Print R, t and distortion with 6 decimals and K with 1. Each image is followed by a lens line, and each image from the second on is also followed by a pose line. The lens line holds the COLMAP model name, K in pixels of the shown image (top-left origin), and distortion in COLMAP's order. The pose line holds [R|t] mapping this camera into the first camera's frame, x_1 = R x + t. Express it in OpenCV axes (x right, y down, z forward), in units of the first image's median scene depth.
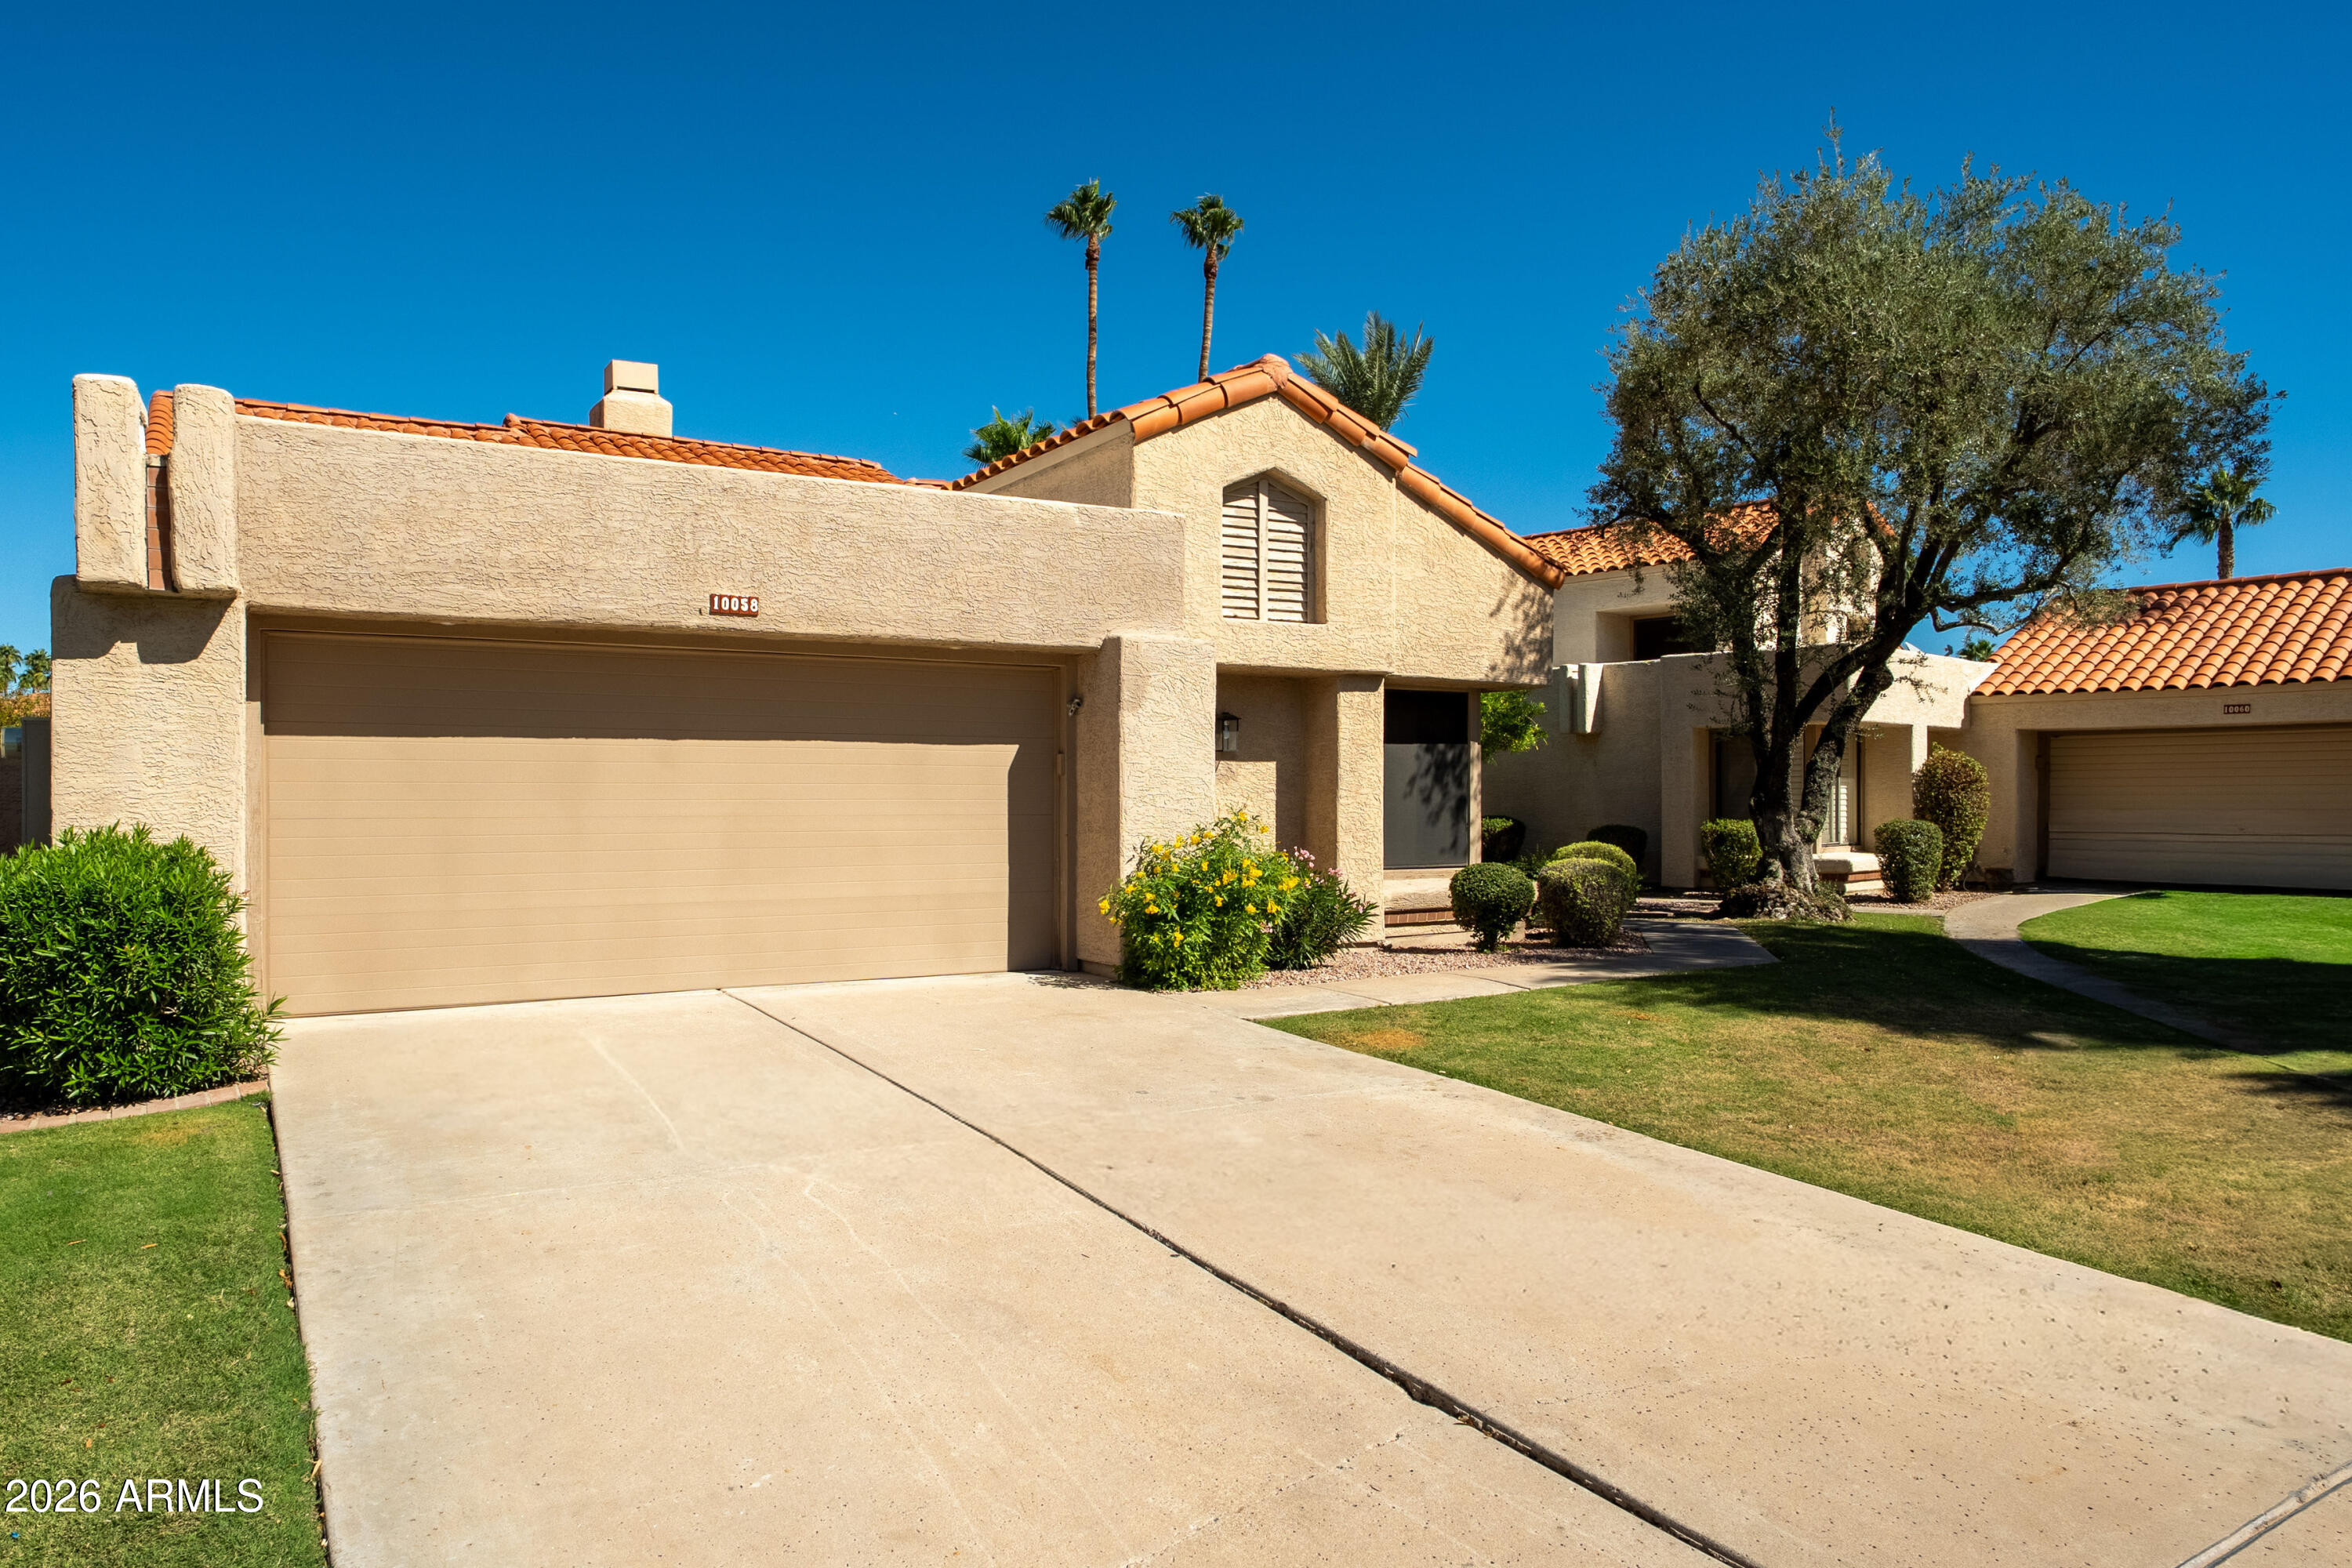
lens RADIAL K [[1469.1, 0, 1177.6], [0, 1469.1, 780.7], [0, 0, 1]] dist [-0.000470, -0.000003]
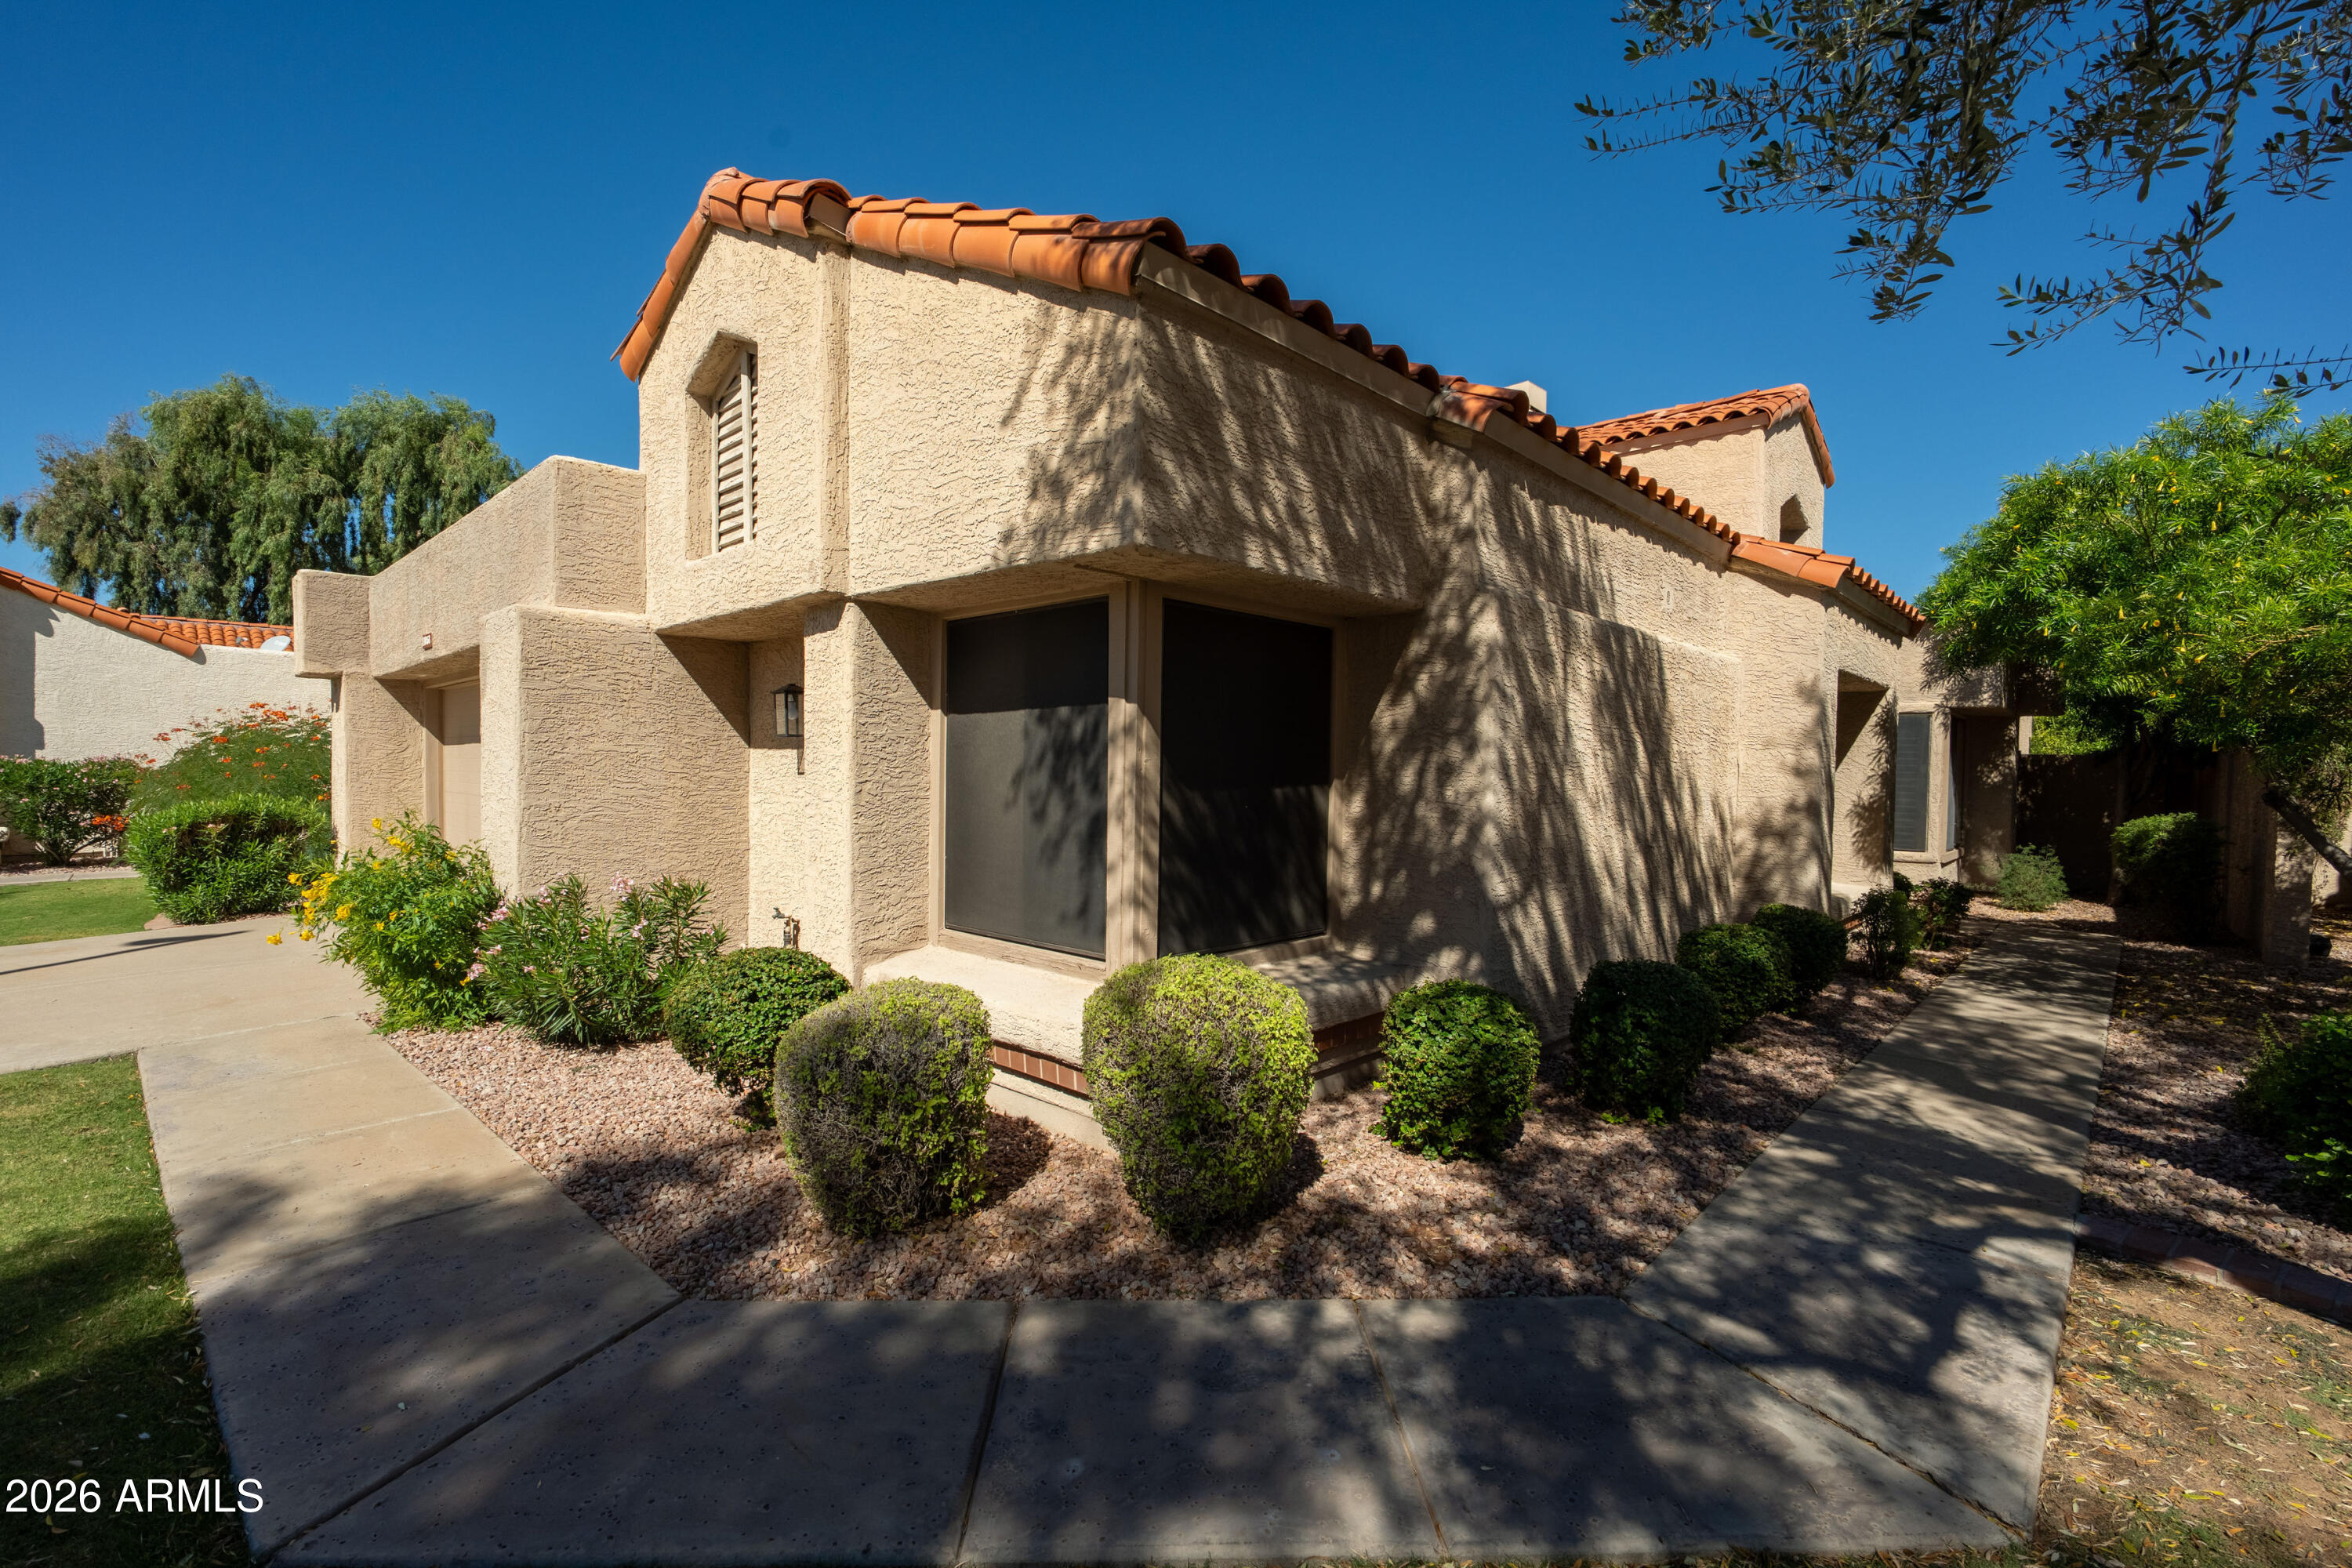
lens RADIAL K [[1030.8, 0, 1175.9], [0, 1030.8, 781.0], [0, 0, 1]] dist [-0.003392, -0.000492]
pose [[0.245745, 0.023608, -0.969047, 0.534286], [-0.013336, 0.999691, 0.020973, -0.007451], [0.969243, 0.007770, 0.245984, 0.956923]]
